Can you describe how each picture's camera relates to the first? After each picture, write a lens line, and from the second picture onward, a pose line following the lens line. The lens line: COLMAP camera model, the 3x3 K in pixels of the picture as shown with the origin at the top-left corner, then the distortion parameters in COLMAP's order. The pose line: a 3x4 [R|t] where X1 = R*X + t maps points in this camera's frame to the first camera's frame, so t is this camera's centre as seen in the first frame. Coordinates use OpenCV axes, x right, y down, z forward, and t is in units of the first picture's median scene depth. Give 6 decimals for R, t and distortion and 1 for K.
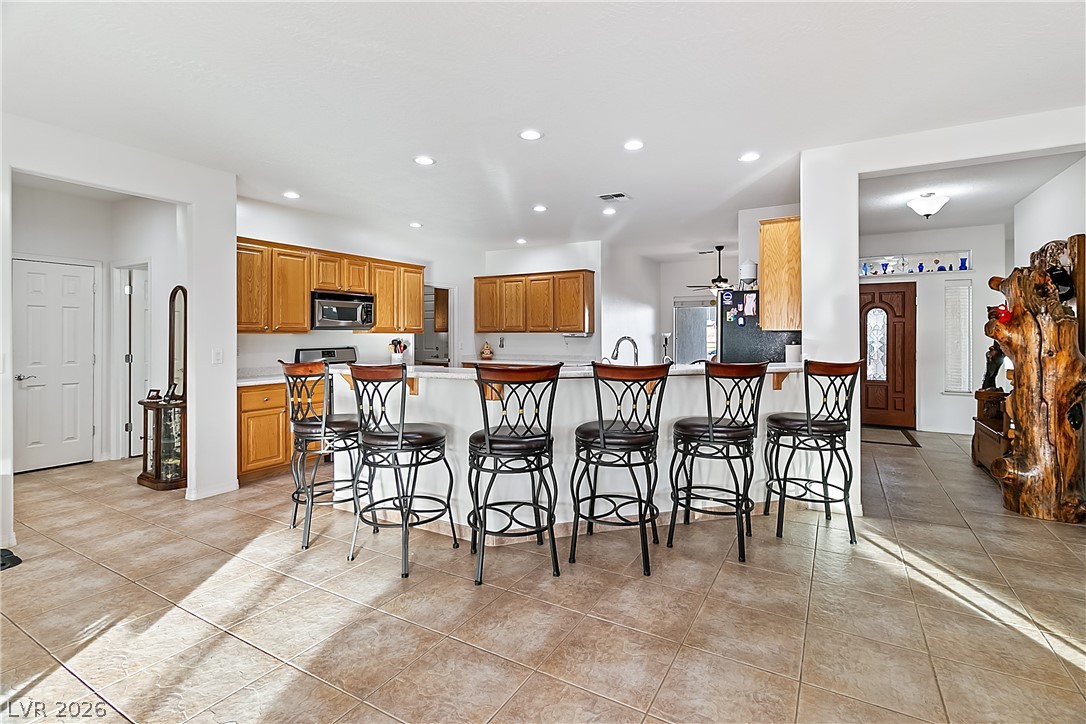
lens RADIAL K [[503.4, 0, 551.8], [0, 503.4, 331.7], [0, 0, 1]] dist [-0.000273, -0.000025]
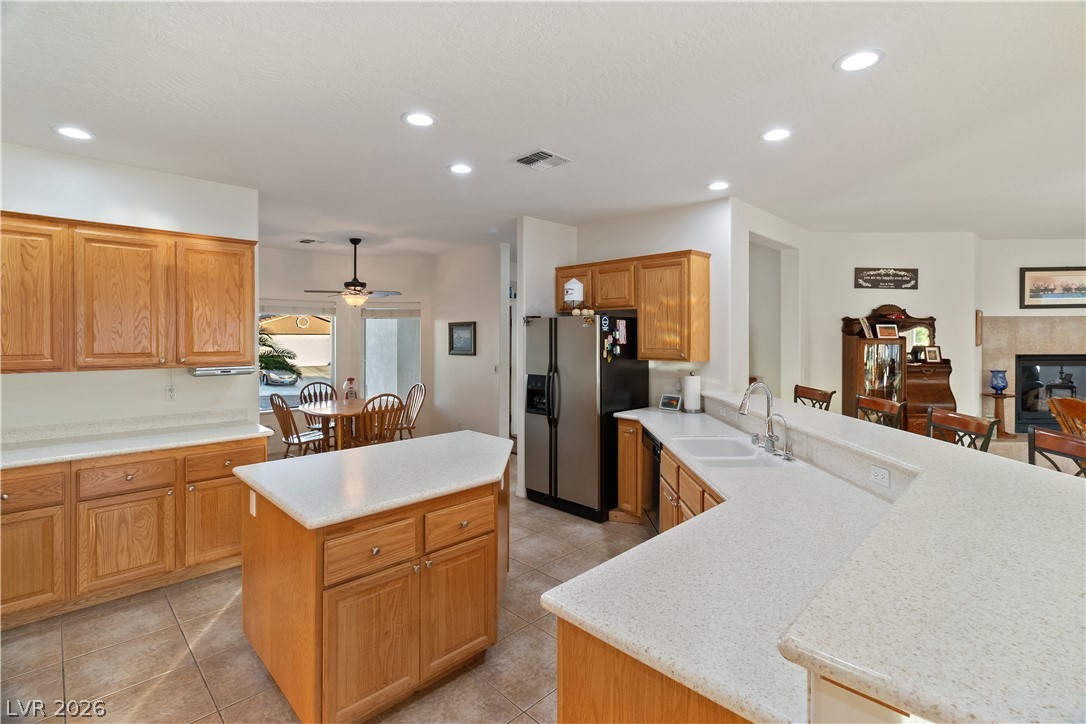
lens RADIAL K [[503.2, 0, 549.7], [0, 503.2, 339.7], [0, 0, 1]] dist [0.001932, -0.000169]
pose [[0.268889, -0.005591, 0.963155, -0.431712], [-0.006336, 0.999951, 0.007573, -0.037552], [-0.963150, -0.008139, 0.268840, 0.719734]]
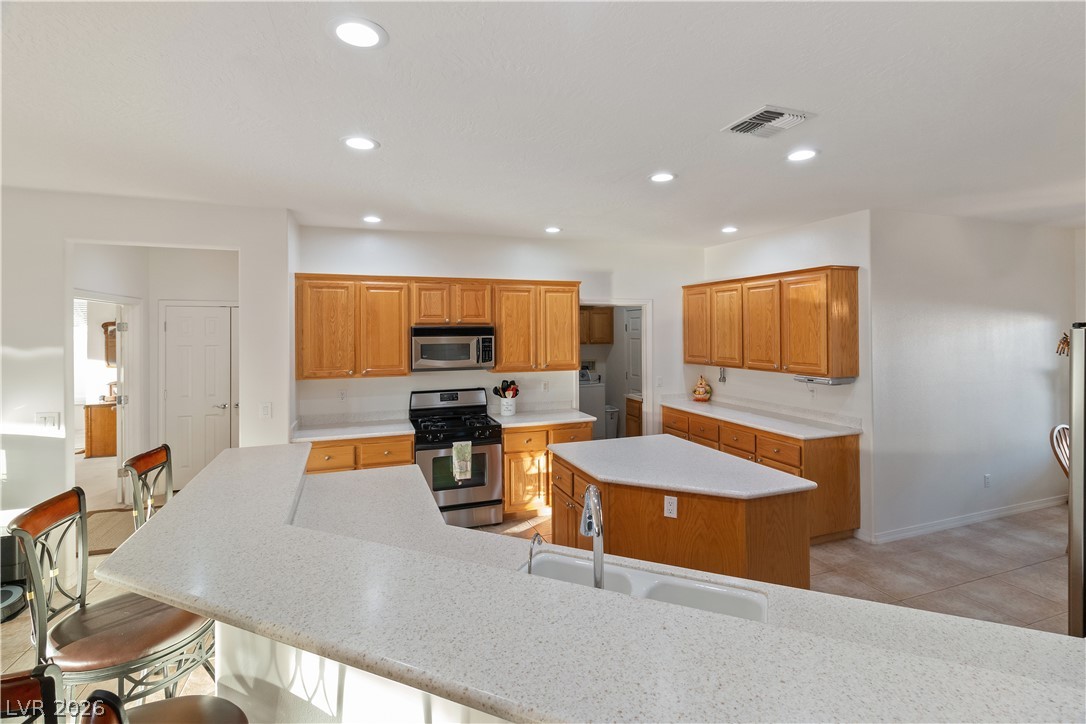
lens RADIAL K [[506.7, 0, 552.0], [0, 506.7, 331.5], [0, 0, 1]] dist [-0.000120, 0.000751]
pose [[0.769171, -0.002463, -0.639038, 0.235625], [0.008362, 0.999946, 0.006211, -0.070478], [0.638988, -0.010121, 0.769150, 0.455998]]
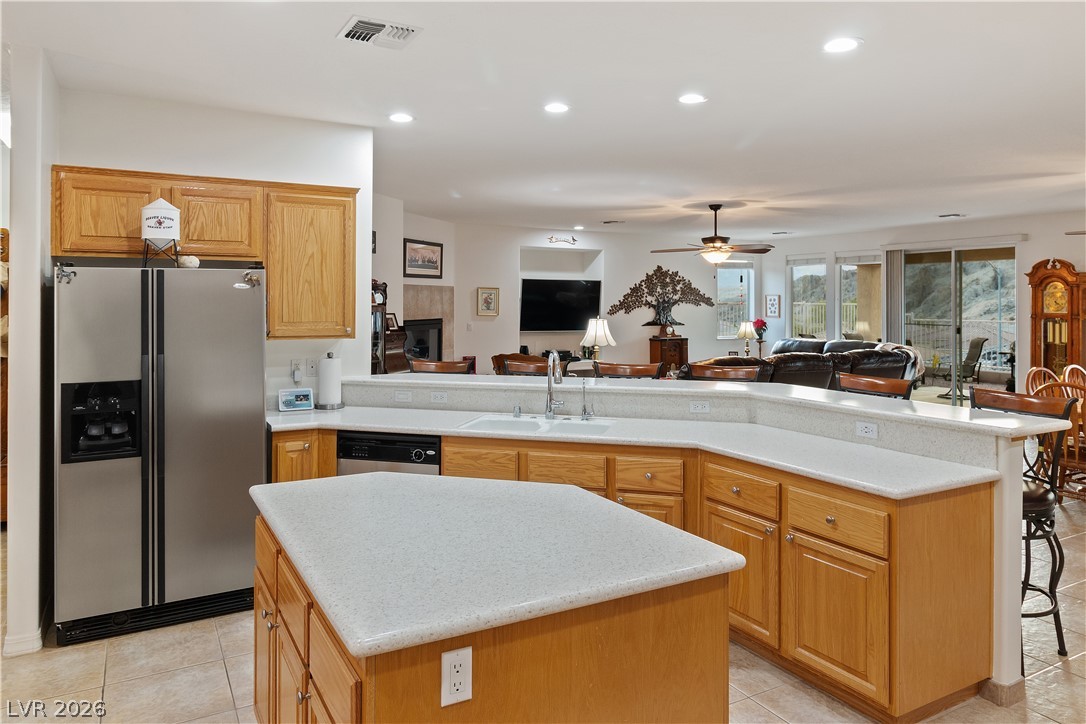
lens RADIAL K [[739.0, 0, 547.7], [0, 739.0, 299.5], [0, 0, 1]] dist [-0.003755, -0.000669]
pose [[-0.854037, 0.002499, 0.520206, -0.273233], [-0.003220, 0.999944, -0.010091, -0.035693], [-0.520202, -0.010293, -0.853981, 1.273974]]
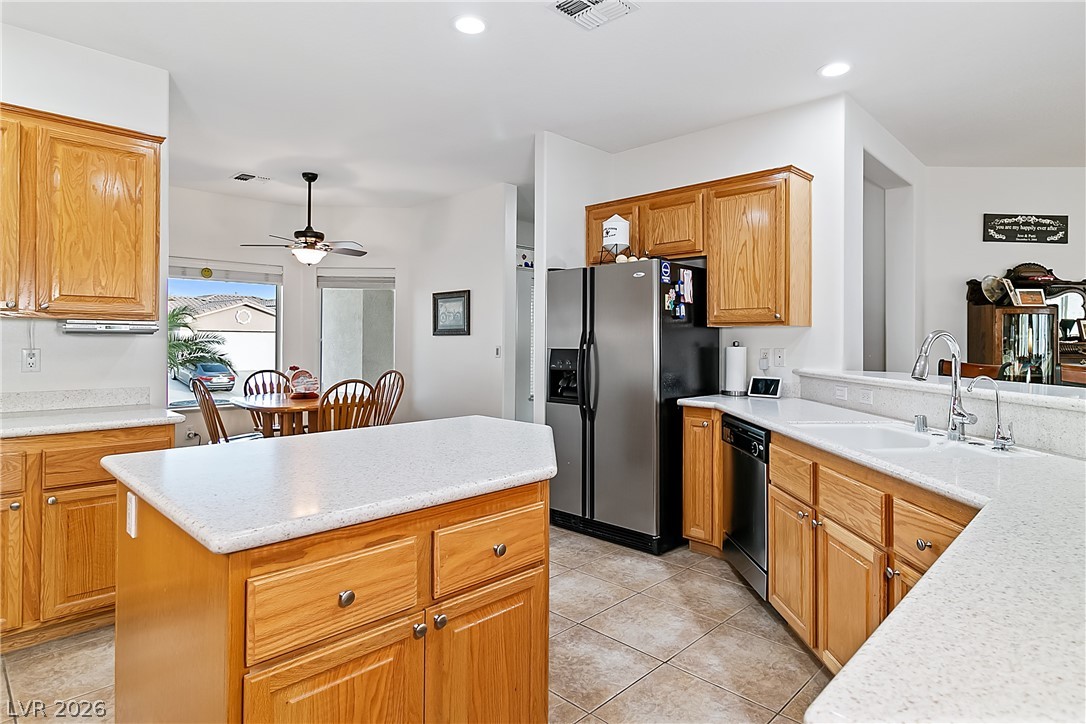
lens RADIAL K [[596.9, 0, 549.5], [0, 596.9, 338.7], [0, 0, 1]] dist [0.004123, -0.000447]
pose [[0.253069, 0.005073, 0.967435, -0.327592], [-0.011107, 0.999936, -0.002338, 0.014872], [-0.967384, -0.010154, 0.253109, 0.798420]]
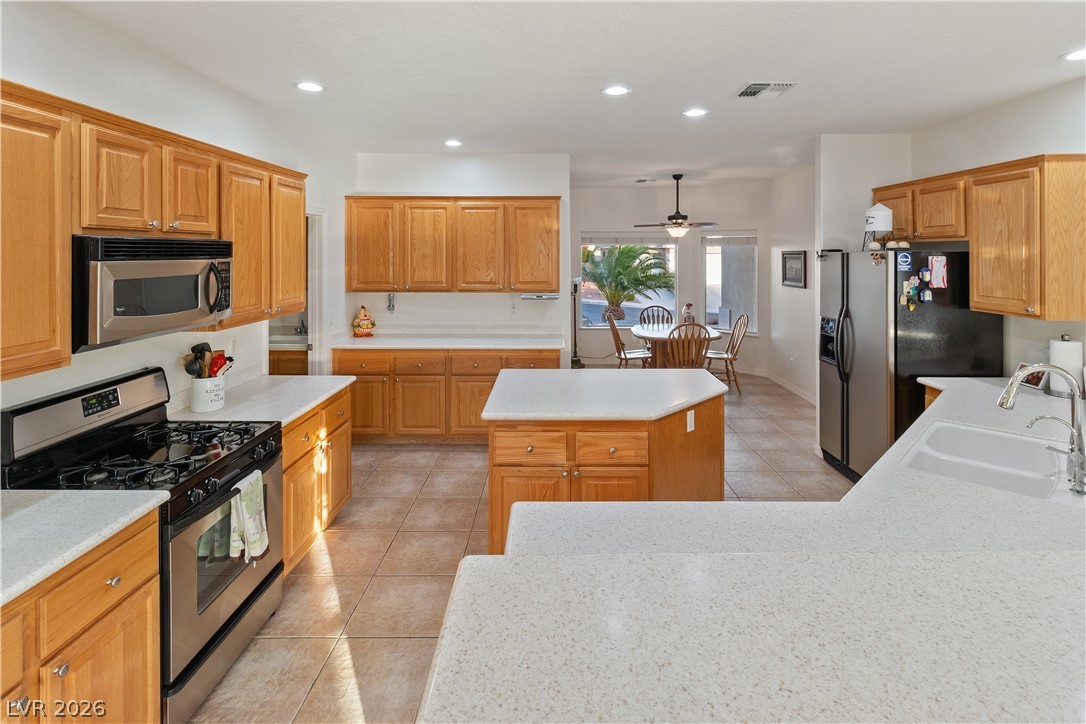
lens RADIAL K [[526.4, 0, 549.6], [0, 526.4, 257.4], [0, 0, 1]] dist [0.002850, -0.000982]
pose [[0.872047, -0.001942, 0.489418, -0.348732], [-0.004683, 0.999913, 0.012313, -0.065845], [-0.489399, -0.013030, 0.871962, 0.515303]]
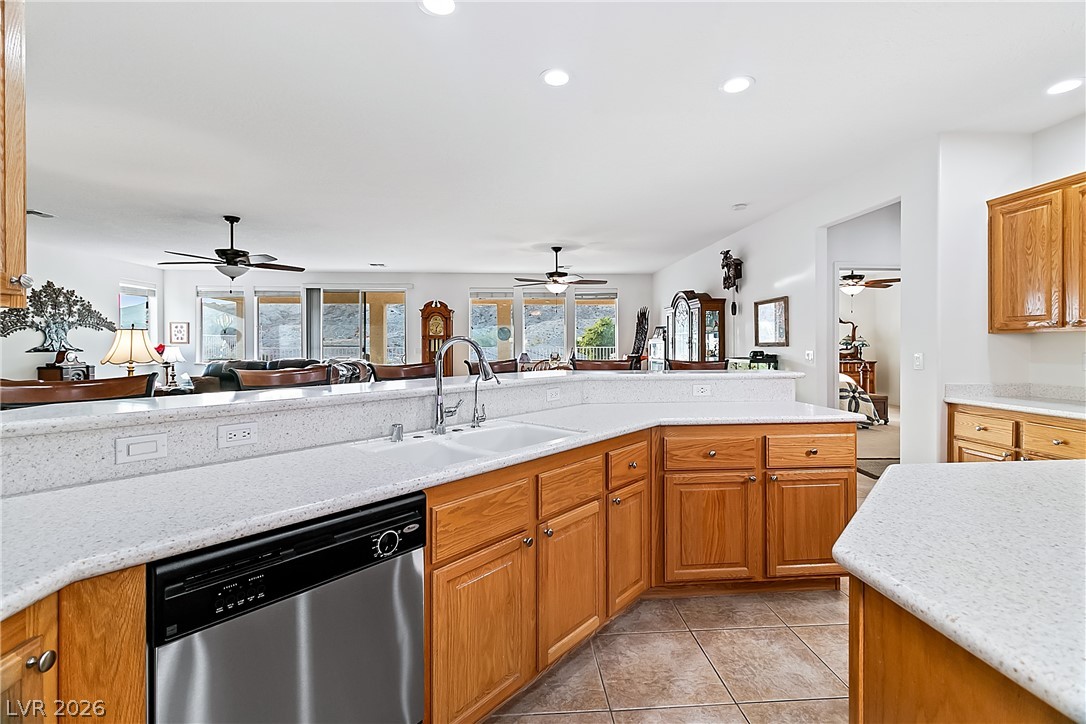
lens RADIAL K [[499.2, 0, 548.6], [0, 499.2, 346.3], [0, 0, 1]] dist [0.001118, 0.000099]
pose [[-0.827403, 0.005819, -0.561579, 0.243298], [0.007606, 0.999971, -0.000845, 0.014066], [0.561558, -0.004970, -0.827423, 0.982198]]
